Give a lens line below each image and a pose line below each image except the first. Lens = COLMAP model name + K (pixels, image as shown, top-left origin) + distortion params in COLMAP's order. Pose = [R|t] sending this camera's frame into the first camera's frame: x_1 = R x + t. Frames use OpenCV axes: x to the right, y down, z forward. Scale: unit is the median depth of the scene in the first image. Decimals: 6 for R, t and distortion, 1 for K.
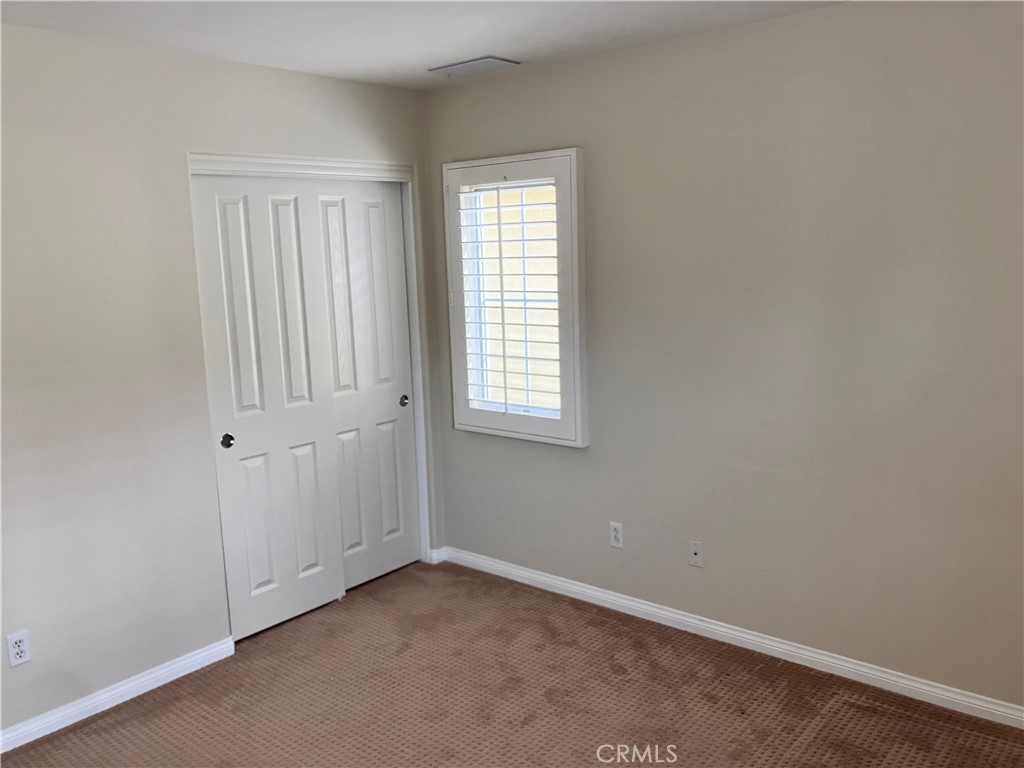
lens RADIAL K [[829.9, 0, 513.5], [0, 829.9, 386.9], [0, 0, 1]] dist [0.027925, -0.047339]
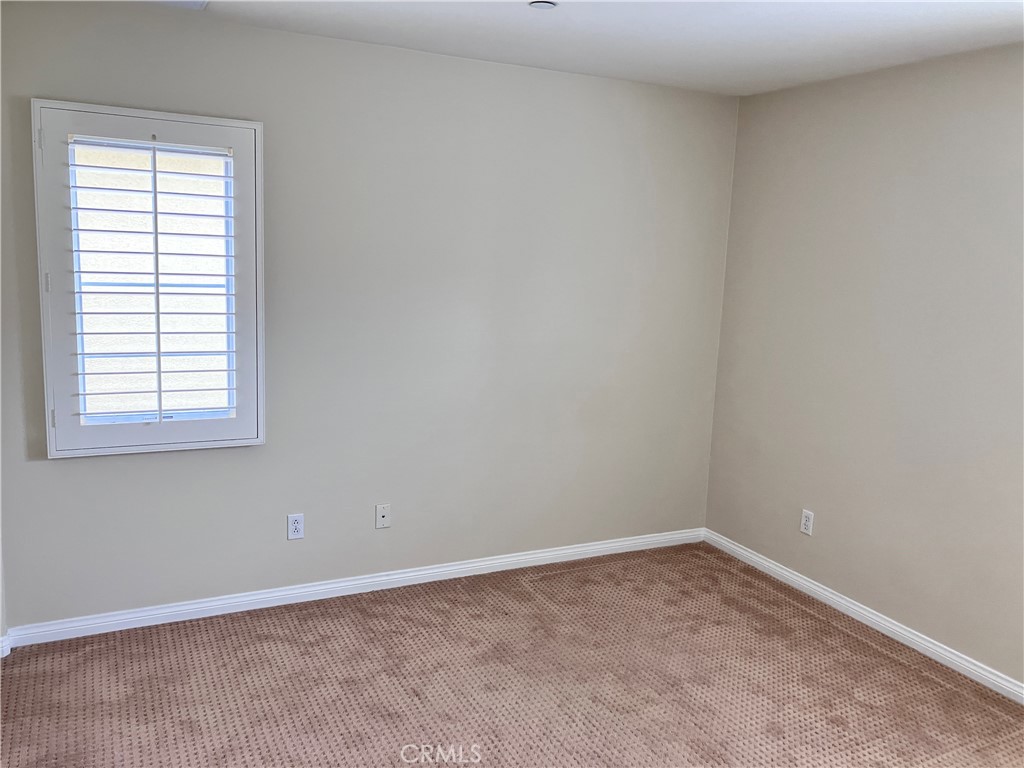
lens RADIAL K [[829.9, 0, 514.0], [0, 829.9, 381.9], [0, 0, 1]] dist [0.027925, -0.047339]
pose [[0.408455, -0.097875, 0.907516, -0.642769], [0.100571, 0.993007, 0.061830, -0.024896], [-0.907221, 0.066015, 0.415442, 0.349830]]
